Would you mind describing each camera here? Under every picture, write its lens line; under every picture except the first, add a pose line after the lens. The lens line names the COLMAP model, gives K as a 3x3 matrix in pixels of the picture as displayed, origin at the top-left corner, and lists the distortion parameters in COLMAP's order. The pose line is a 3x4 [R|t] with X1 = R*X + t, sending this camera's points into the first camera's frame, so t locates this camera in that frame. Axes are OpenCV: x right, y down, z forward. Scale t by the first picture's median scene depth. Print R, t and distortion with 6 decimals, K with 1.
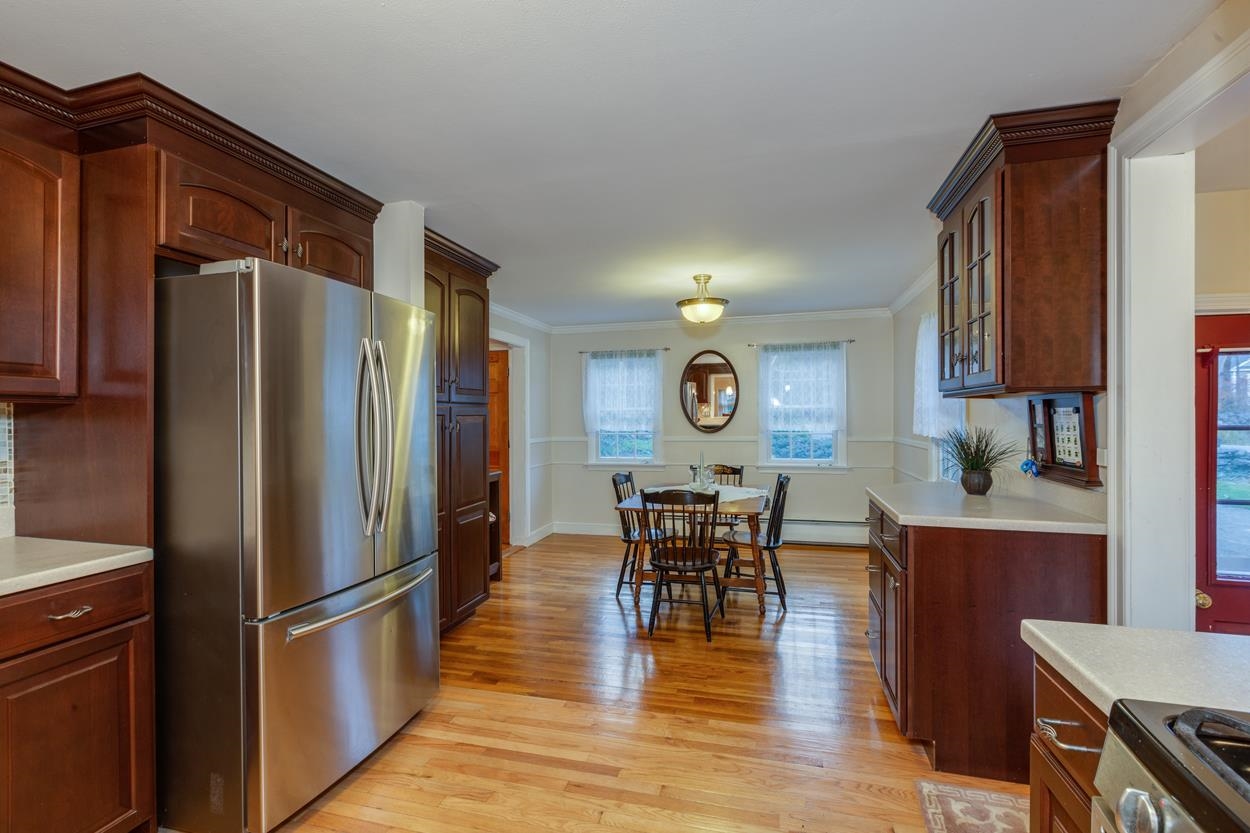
lens RADIAL K [[560.2, 0, 624.6], [0, 560.2, 417.2], [0, 0, 1]] dist [-0.000007, 0.000118]
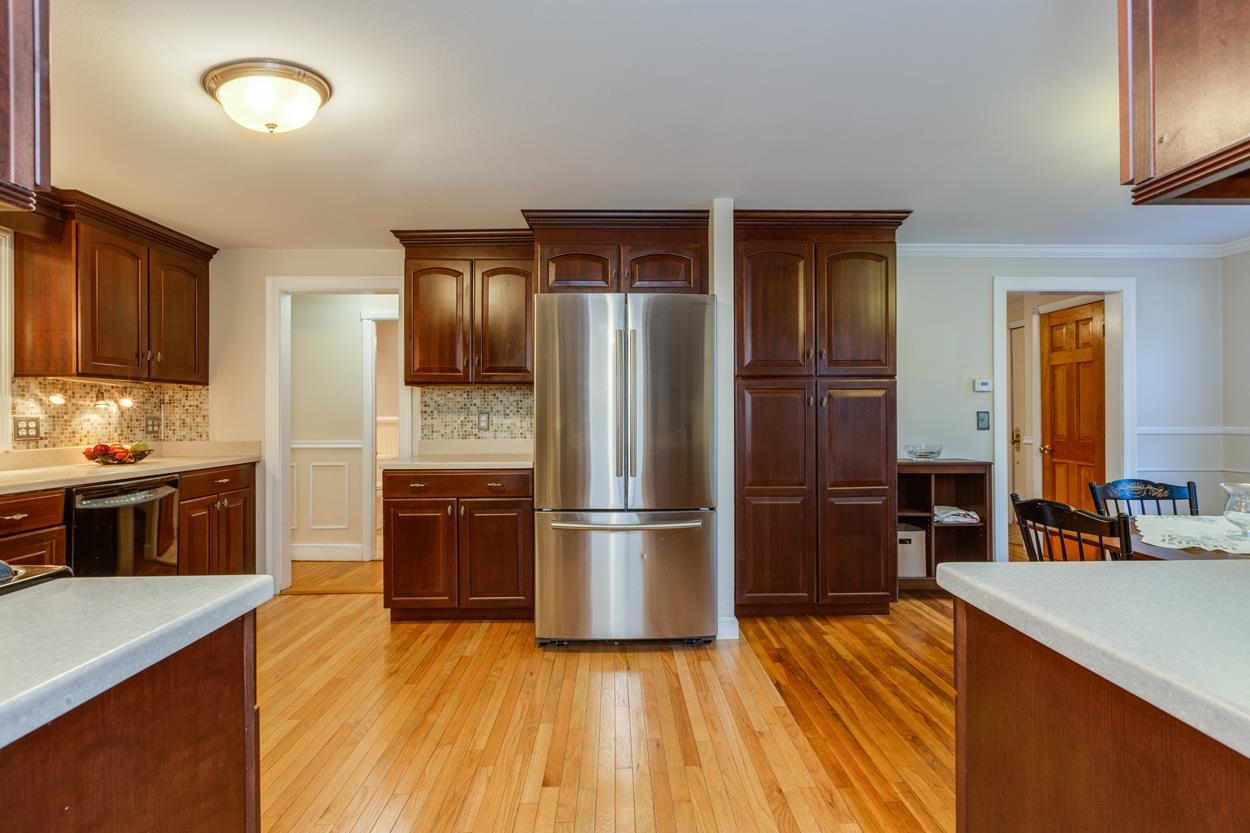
lens RADIAL K [[560.2, 0, 624.6], [0, 560.2, 417.2], [0, 0, 1]] dist [-0.000007, 0.000118]
pose [[0.269587, 0.001793, -0.962974, 0.577962], [0.002401, 0.999994, 0.002534, 0.045503], [0.962973, -0.002995, 0.269581, 0.449658]]
